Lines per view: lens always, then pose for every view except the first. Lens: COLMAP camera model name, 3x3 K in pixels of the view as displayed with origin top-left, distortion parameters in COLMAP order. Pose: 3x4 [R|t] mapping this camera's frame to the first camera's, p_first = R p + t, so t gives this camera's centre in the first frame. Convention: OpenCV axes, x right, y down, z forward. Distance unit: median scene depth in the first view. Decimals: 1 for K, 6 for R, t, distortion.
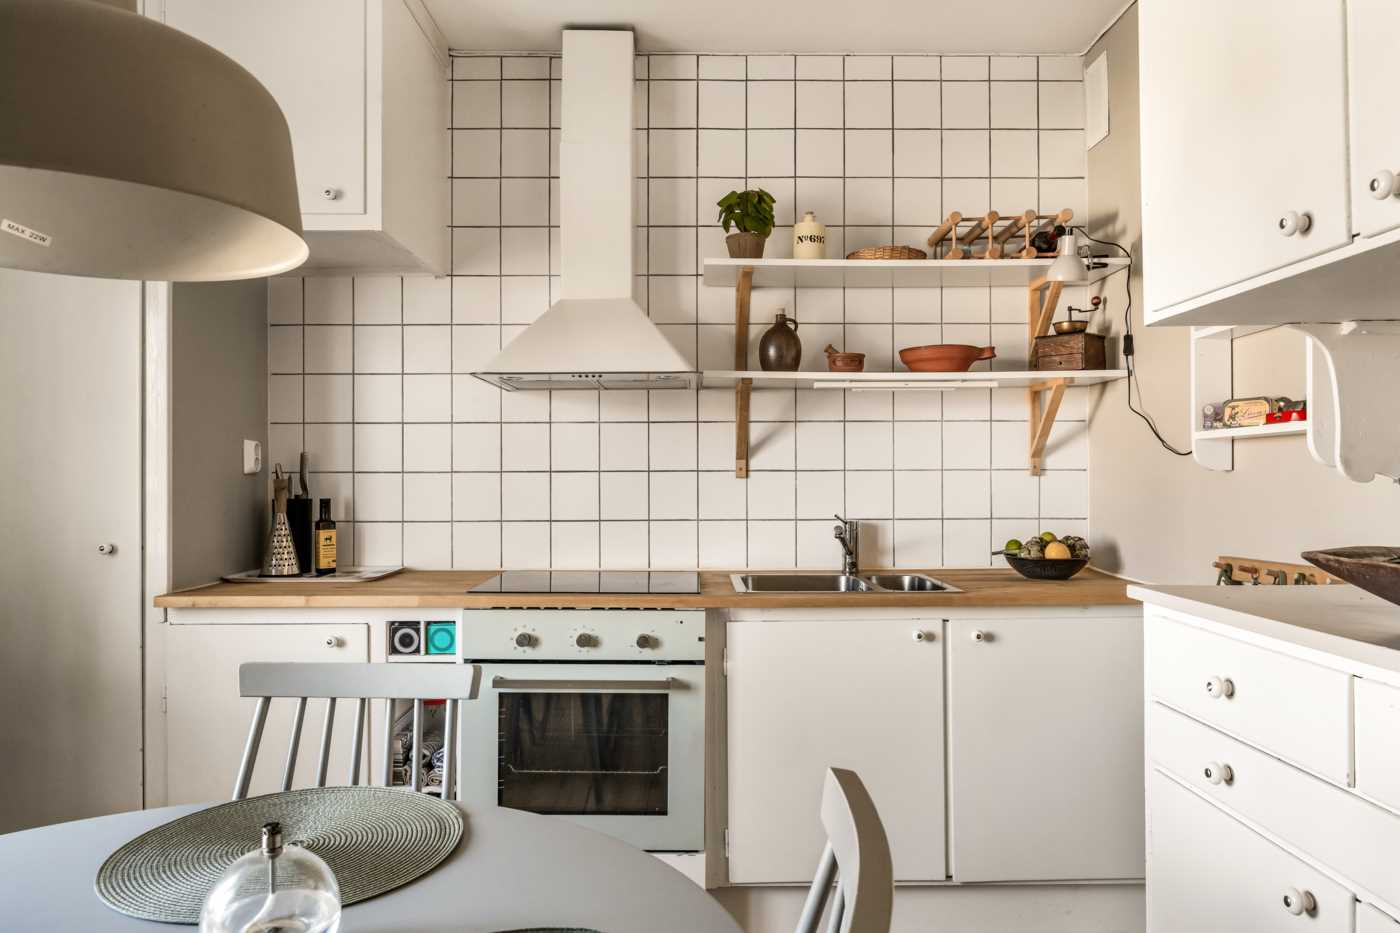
lens RADIAL K [[935.4, 0, 699.4], [0, 935.4, 465.9], [0, 0, 1]] dist [-0.000255, -0.000264]
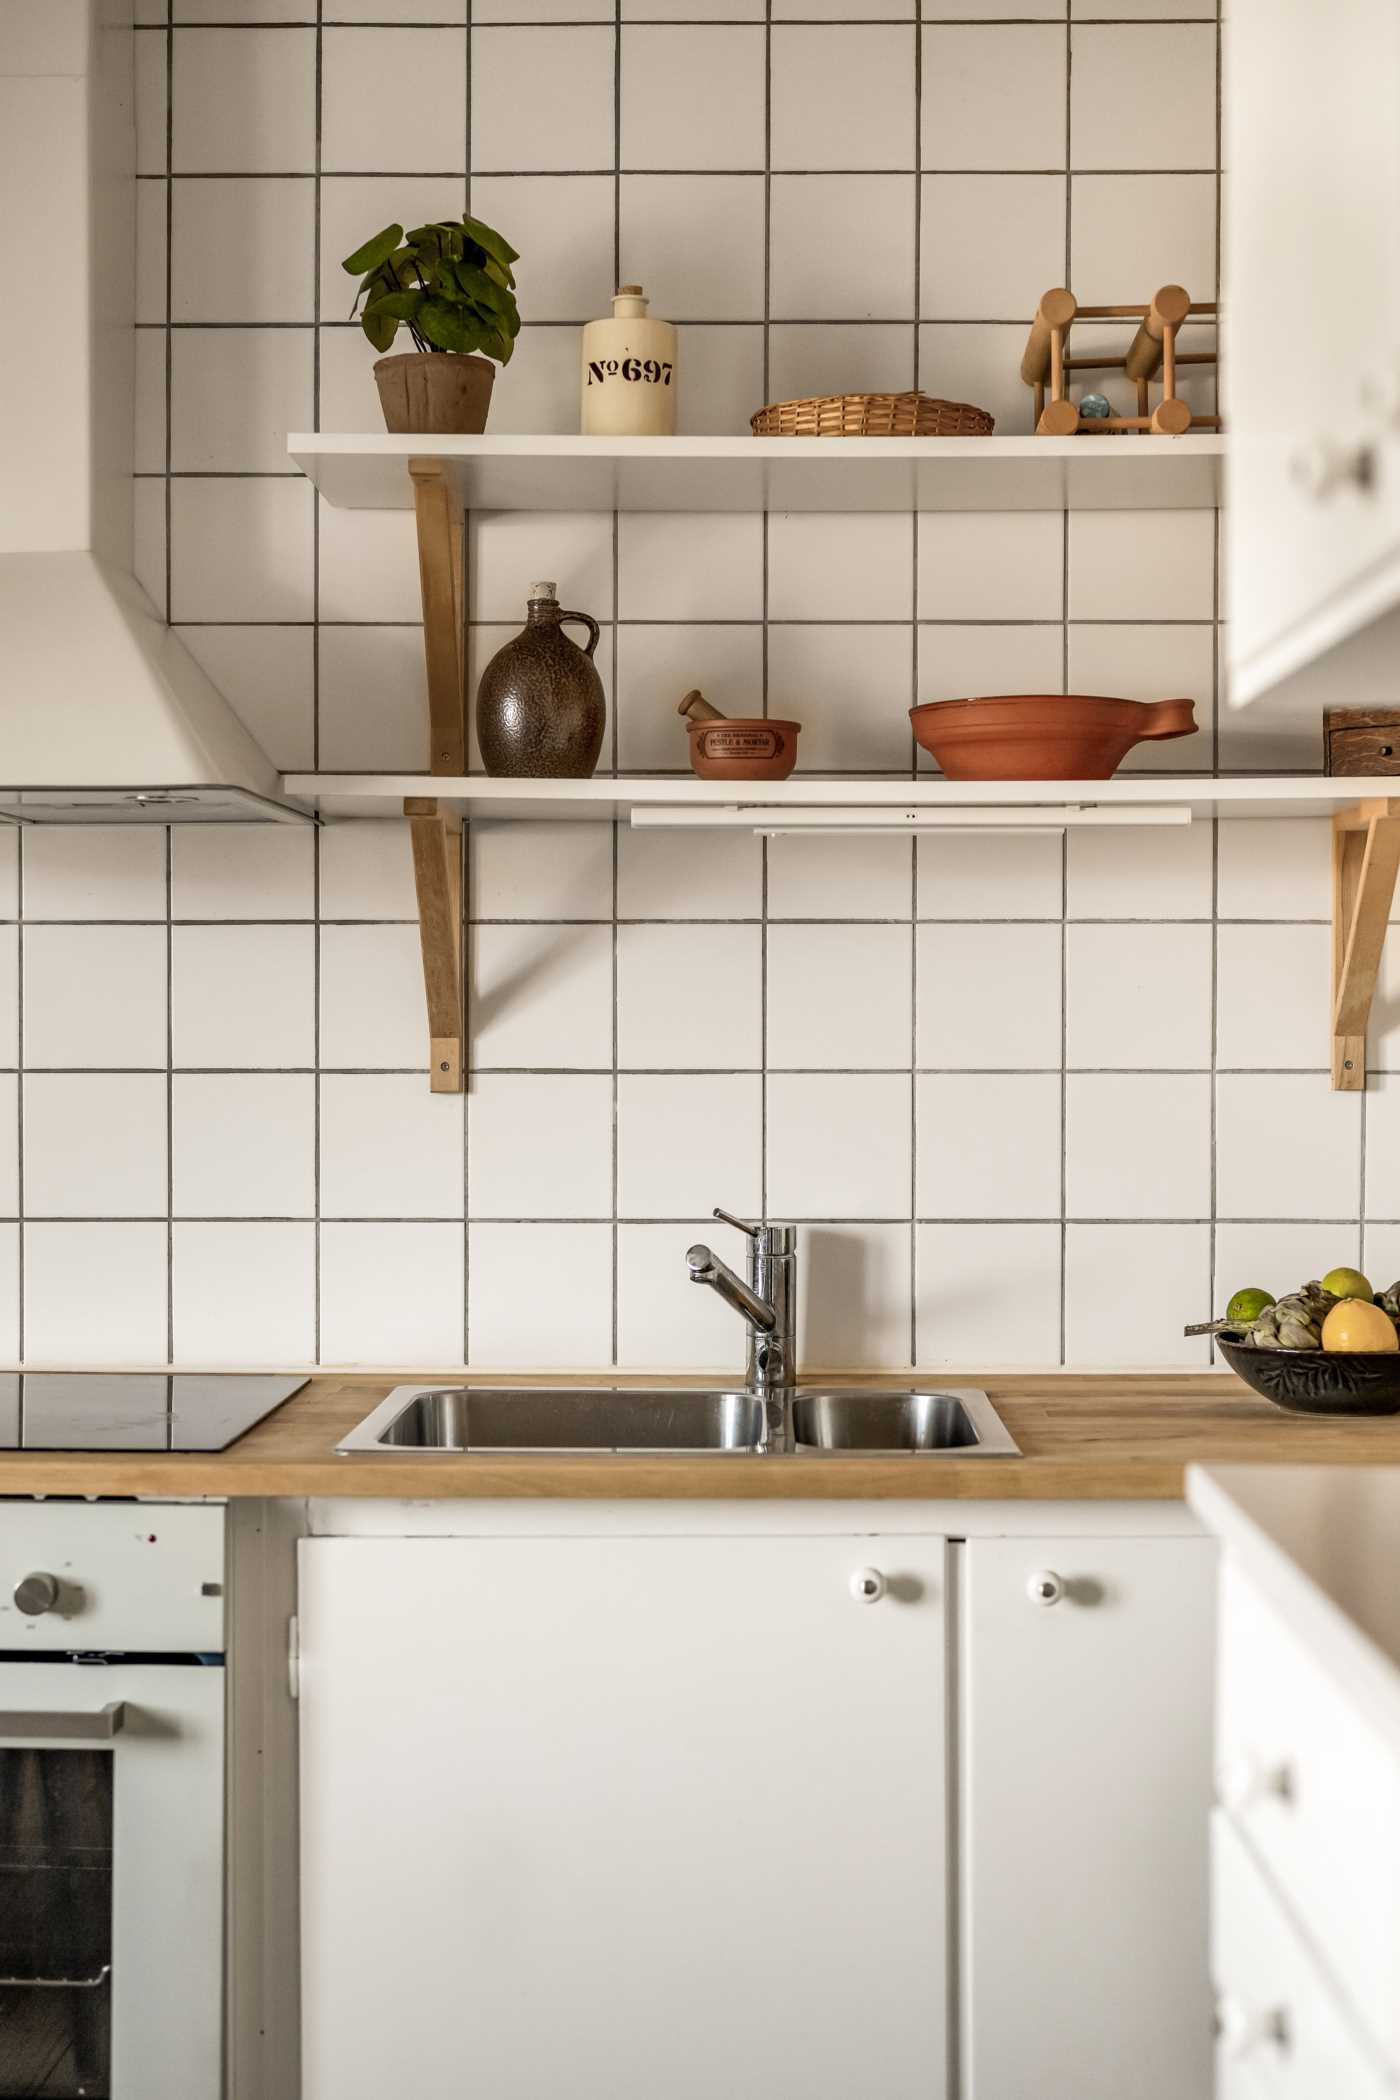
lens RADIAL K [[2958.8, 0, 700.3], [0, 2958.8, 1051.4], [0, 0, 1]] dist [0.015680, 0.000000]
pose [[0.999570, 0.005111, -0.028882, 0.173034], [-0.004496, 0.999763, 0.021317, -0.025805], [0.028984, -0.021178, 0.999355, -0.042406]]
